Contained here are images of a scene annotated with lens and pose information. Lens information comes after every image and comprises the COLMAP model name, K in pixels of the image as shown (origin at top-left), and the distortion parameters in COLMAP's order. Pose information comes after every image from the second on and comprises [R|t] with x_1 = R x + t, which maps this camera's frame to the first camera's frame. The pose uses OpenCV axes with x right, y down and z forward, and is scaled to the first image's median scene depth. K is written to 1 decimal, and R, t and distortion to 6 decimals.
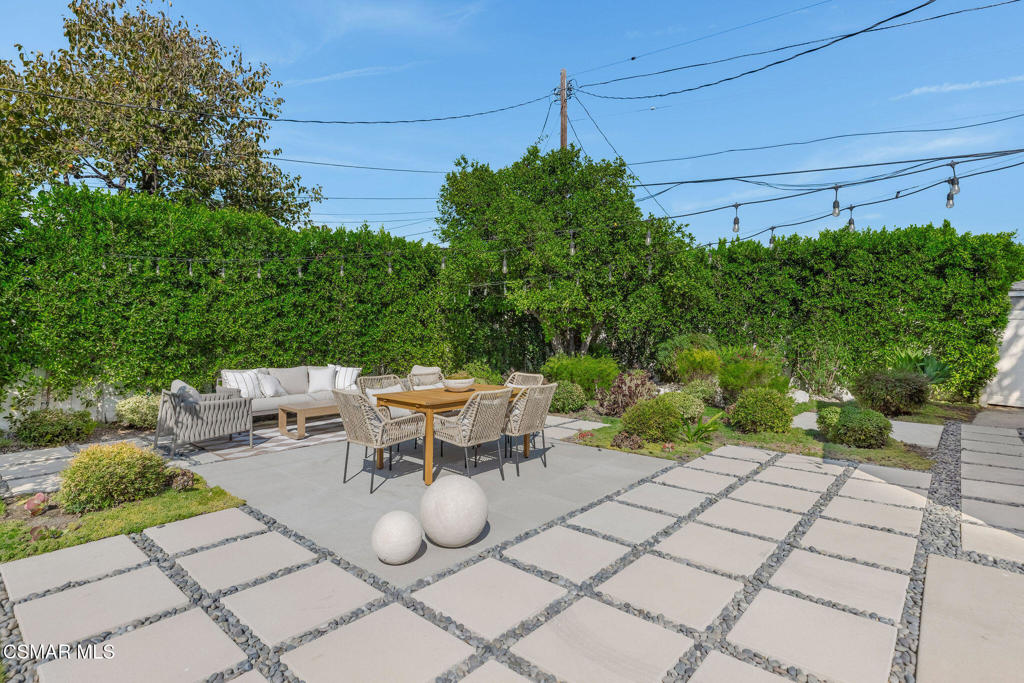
lens RADIAL K [[522.0, 0, 527.1], [0, 522.0, 327.9], [0, 0, 1]] dist [0.003873, 0.000723]
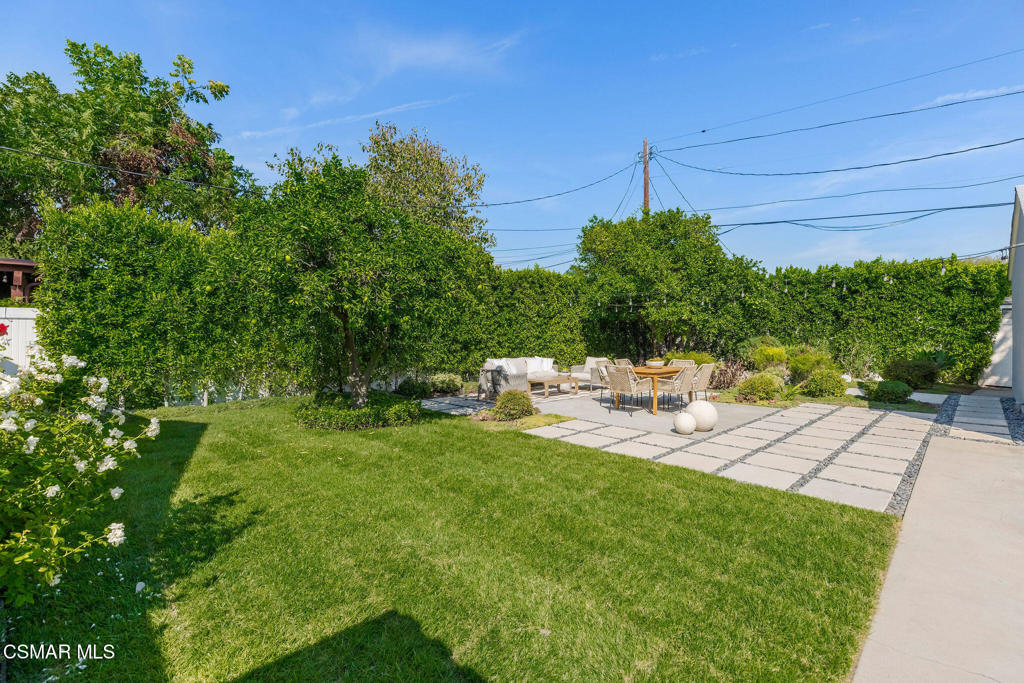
lens RADIAL K [[459.2, 0, 523.8], [0, 459.2, 332.8], [0, 0, 1]] dist [0.004926, 0.000321]
pose [[0.996031, -0.005273, -0.088847, -0.246687], [0.005349, 0.999986, 0.000618, -0.003013], [0.088842, -0.001090, 0.996045, -0.349118]]
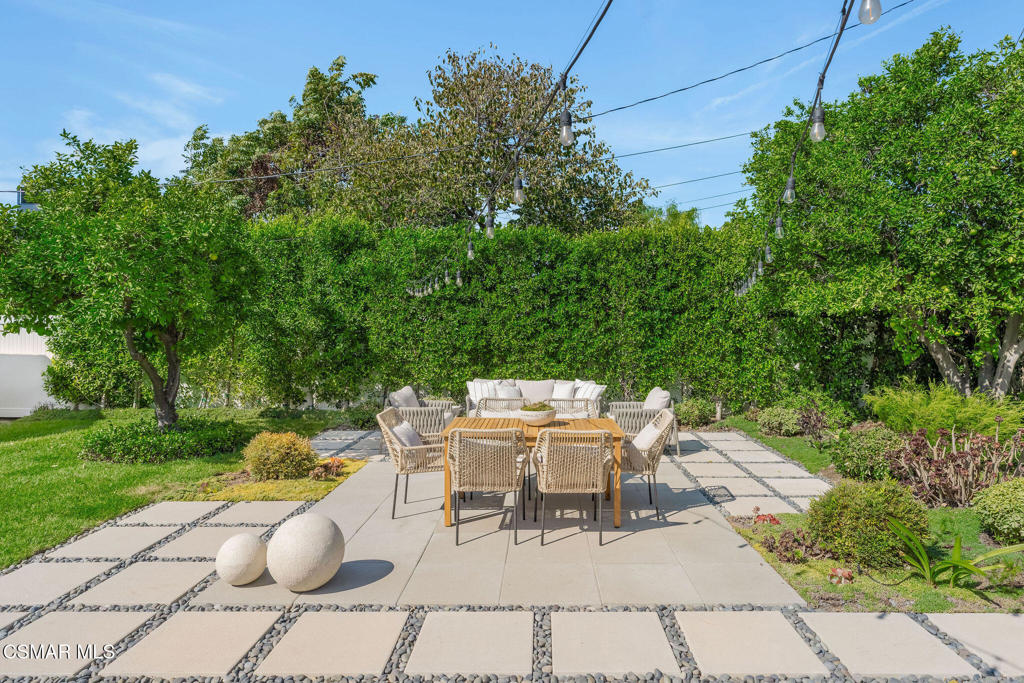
lens RADIAL K [[590.7, 0, 493.4], [0, 590.7, 336.2], [0, 0, 1]] dist [0.002640, 0.001181]
pose [[0.646811, 0.004908, -0.762634, 0.270769], [0.002487, 0.999960, 0.008545, -0.013407], [0.762646, -0.007424, 0.646774, 0.177288]]
